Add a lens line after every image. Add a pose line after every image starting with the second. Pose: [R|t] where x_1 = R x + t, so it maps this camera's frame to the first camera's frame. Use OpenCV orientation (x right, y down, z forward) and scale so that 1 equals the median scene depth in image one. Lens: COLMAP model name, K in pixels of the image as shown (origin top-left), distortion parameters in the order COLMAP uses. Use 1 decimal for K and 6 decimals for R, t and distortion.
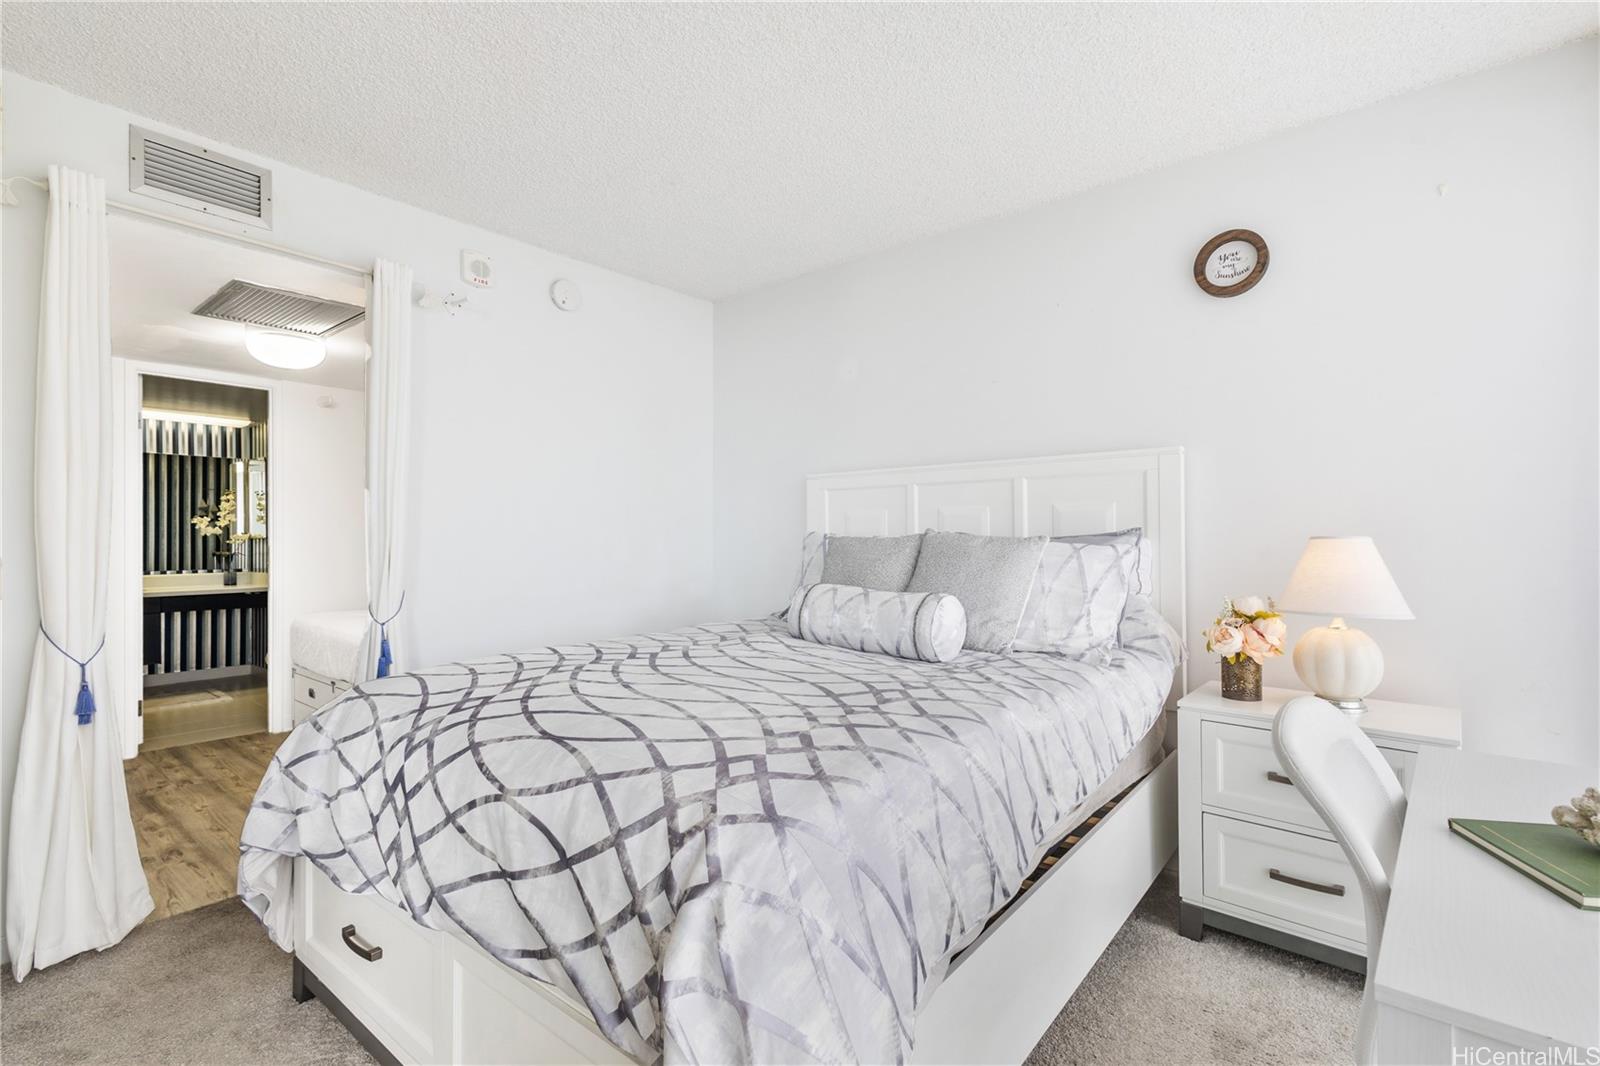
lens RADIAL K [[747.2, 0, 798.2], [0, 747.2, 535.1], [0, 0, 1]] dist [0.009656, -0.000254]
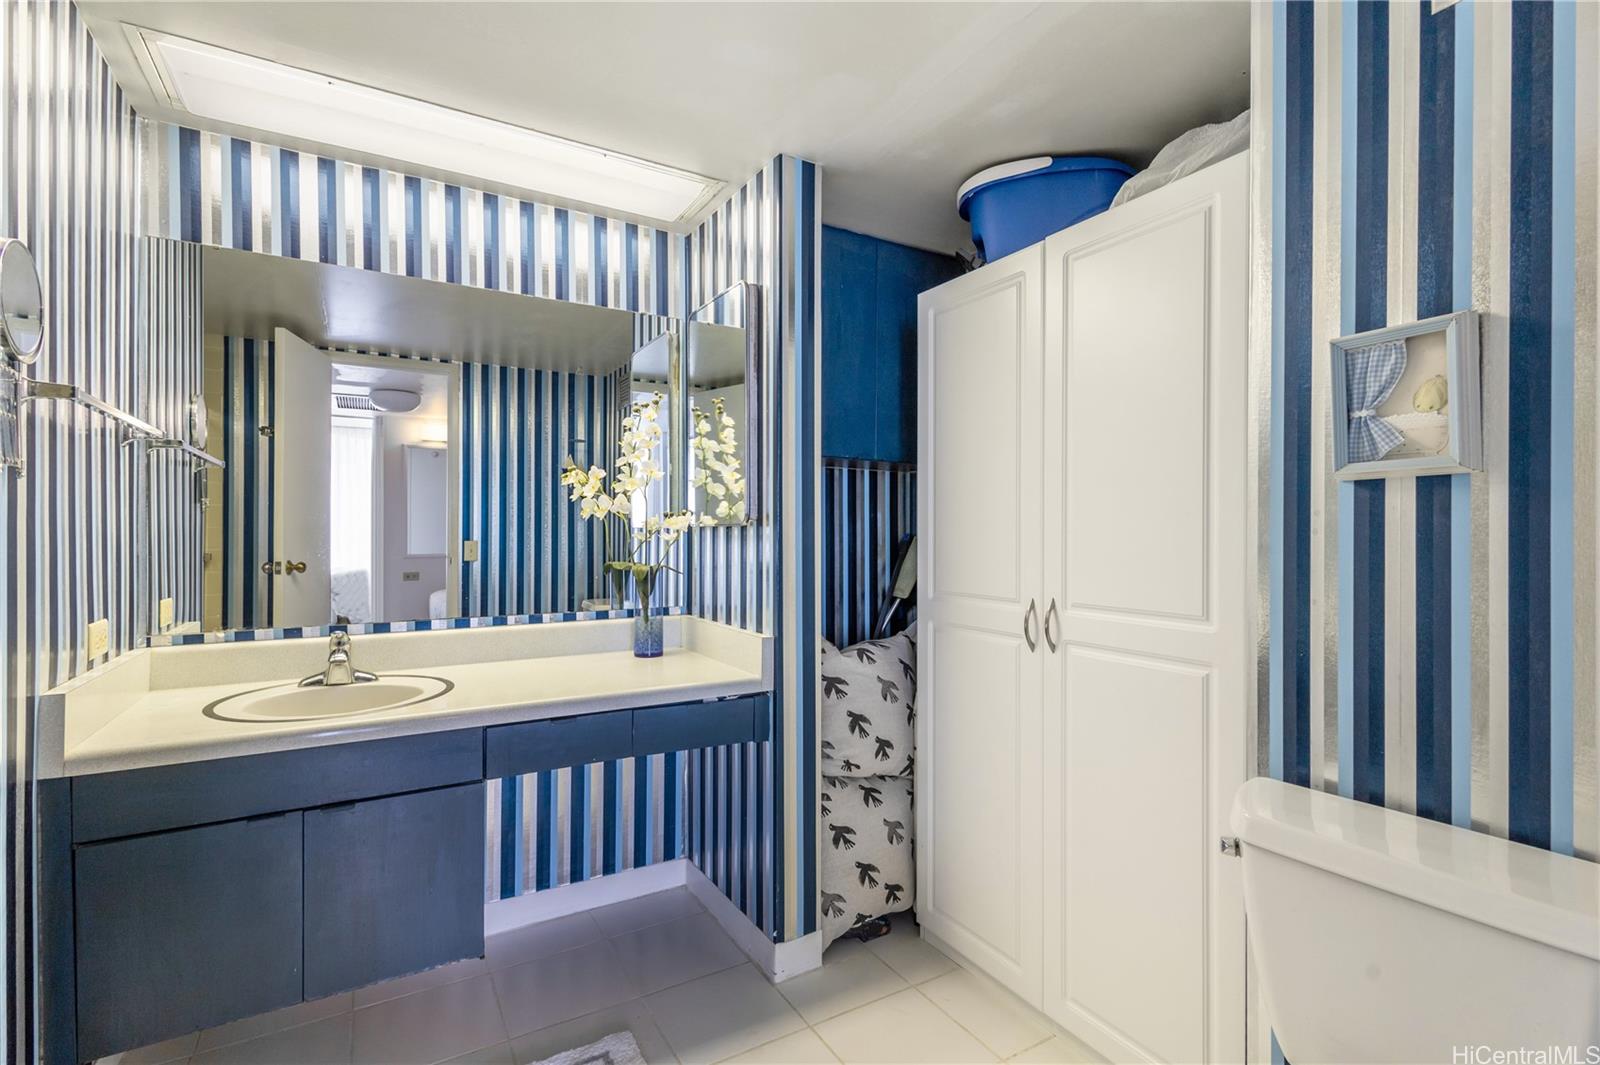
lens RADIAL K [[747.2, 0, 798.2], [0, 747.2, 534.6], [0, 0, 1]] dist [0.009656, -0.000254]
pose [[0.938908, 0.007937, -0.344077, -0.561888], [-0.006440, 0.999964, 0.005493, 0.005419], [0.344108, -0.002942, 0.938925, 0.682649]]
